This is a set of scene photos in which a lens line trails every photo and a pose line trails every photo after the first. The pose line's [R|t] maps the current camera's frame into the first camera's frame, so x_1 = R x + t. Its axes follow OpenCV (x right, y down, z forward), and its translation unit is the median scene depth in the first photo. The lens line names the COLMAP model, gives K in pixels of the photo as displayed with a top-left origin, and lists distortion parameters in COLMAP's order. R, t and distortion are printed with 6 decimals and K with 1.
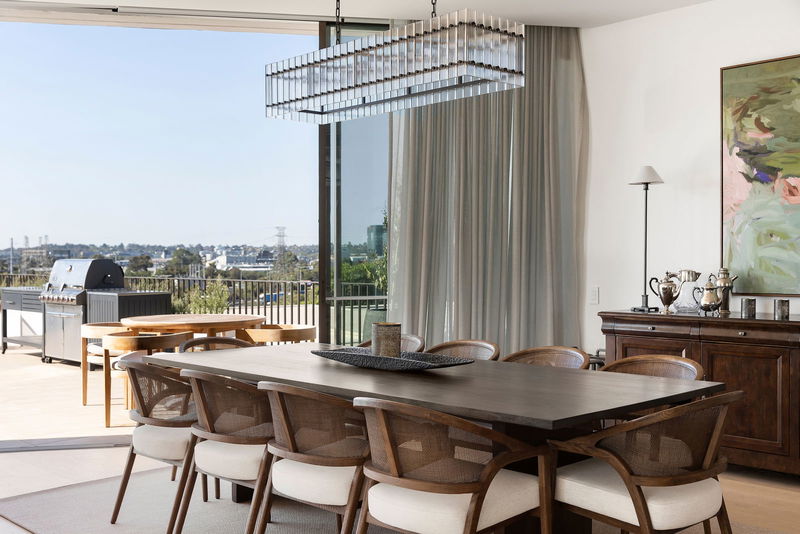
lens RADIAL K [[909.1, 0, 399.6], [0, 909.1, 264.0], [0, 0, 1]] dist [-0.006748, 0.000000]
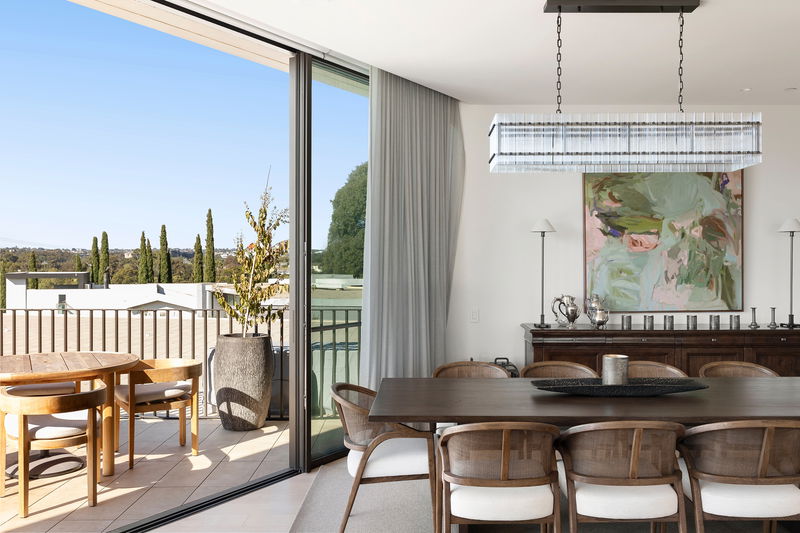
lens RADIAL K [[706.9, 0, 400.1], [0, 706.9, 272.3], [0, 0, 1]] dist [-0.006547, -0.006267]
pose [[0.684914, 0.005760, 0.728601, -0.674782], [0.003661, 0.999929, -0.011346, -0.019246], [-0.728615, 0.010438, 0.684844, 0.464885]]
